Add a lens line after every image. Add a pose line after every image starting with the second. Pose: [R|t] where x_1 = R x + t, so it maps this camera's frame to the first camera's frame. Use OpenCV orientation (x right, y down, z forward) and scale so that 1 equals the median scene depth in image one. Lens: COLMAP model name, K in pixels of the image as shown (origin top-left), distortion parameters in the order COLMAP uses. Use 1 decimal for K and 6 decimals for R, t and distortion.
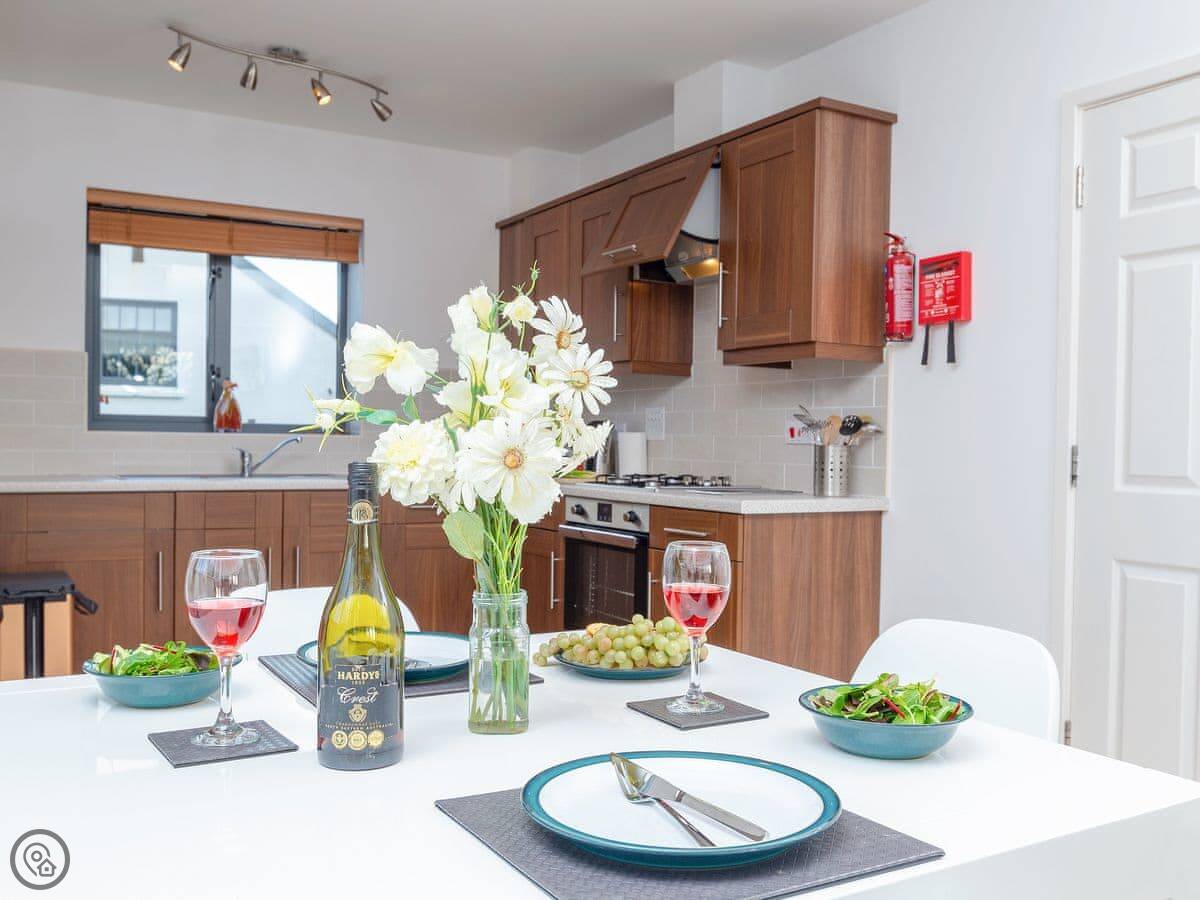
lens RADIAL K [[1075.7, 0, 598.6], [0, 1075.7, 454.4], [0, 0, 1]] dist [-0.009155, -0.017070]
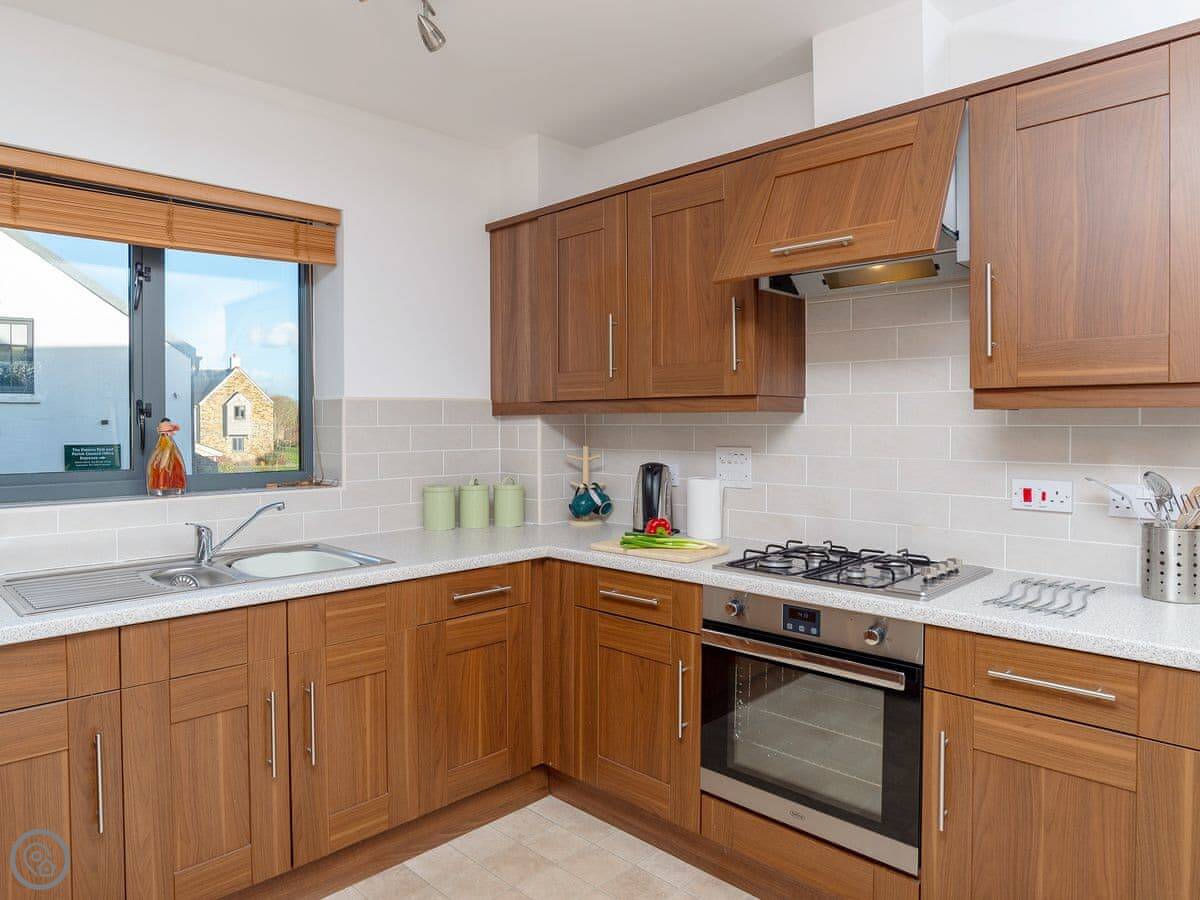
lens RADIAL K [[760.6, 0, 532.2], [0, 760.6, 428.3], [0, 0, 1]] dist [-0.047742, 0.010413]
pose [[0.974962, -0.022083, 0.221272, -0.248191], [0.022332, 0.999750, 0.001374, -0.068973], [-0.221246, 0.003602, 0.975211, 0.517382]]
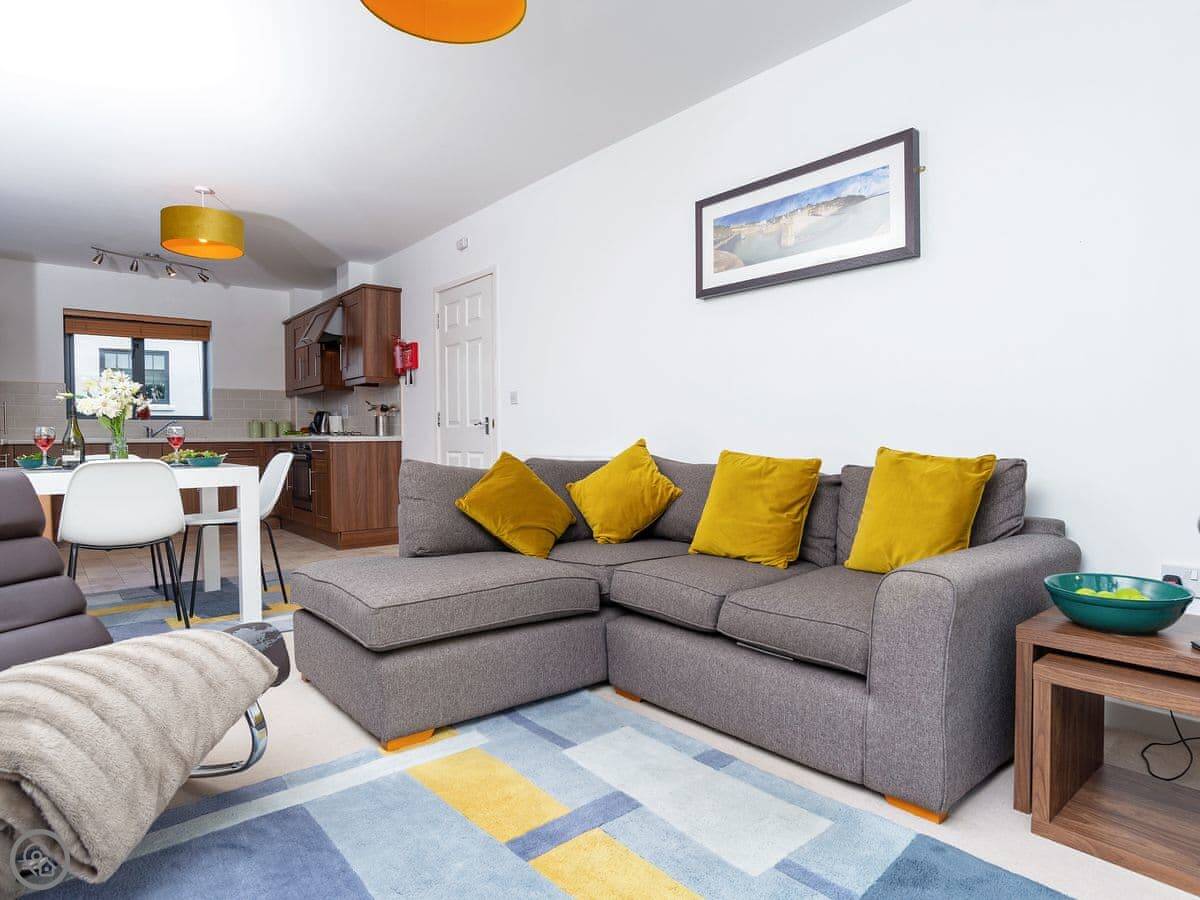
lens RADIAL K [[679.8, 0, 601.0], [0, 679.8, 440.0], [0, 0, 1]] dist [0.001579, -0.000459]
pose [[0.986994, -0.026232, 0.158601, 0.400564], [0.027160, 0.999624, -0.003684, 0.057464], [-0.158445, 0.007943, 0.987336, -0.578478]]
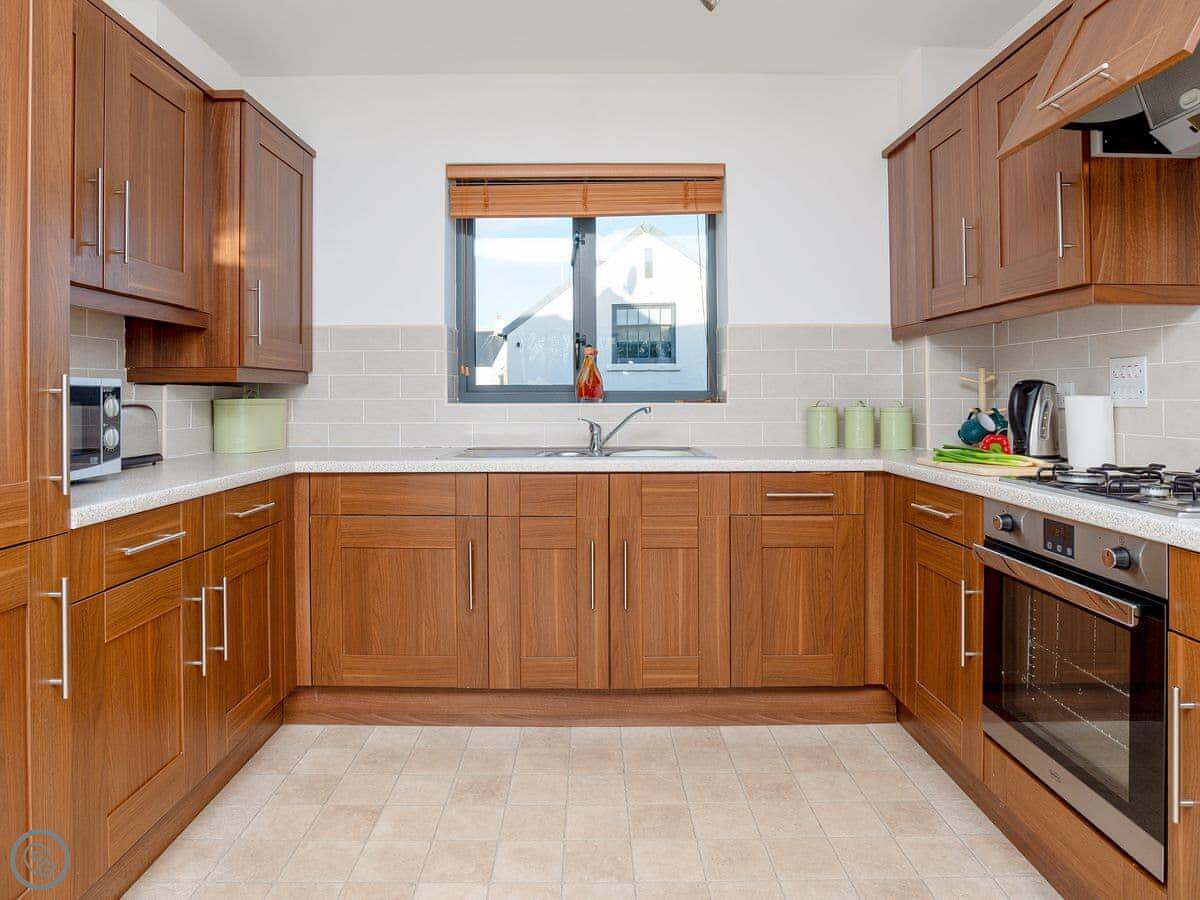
lens RADIAL K [[736.3, 0, 603.8], [0, 736.3, 381.5], [0, 0, 1]] dist [-0.037869, 0.004776]
pose [[0.872853, -0.025951, -0.487293, -0.014499], [0.009484, 0.999298, -0.036230, -0.016976], [0.487892, 0.027002, 0.872487, 0.495425]]
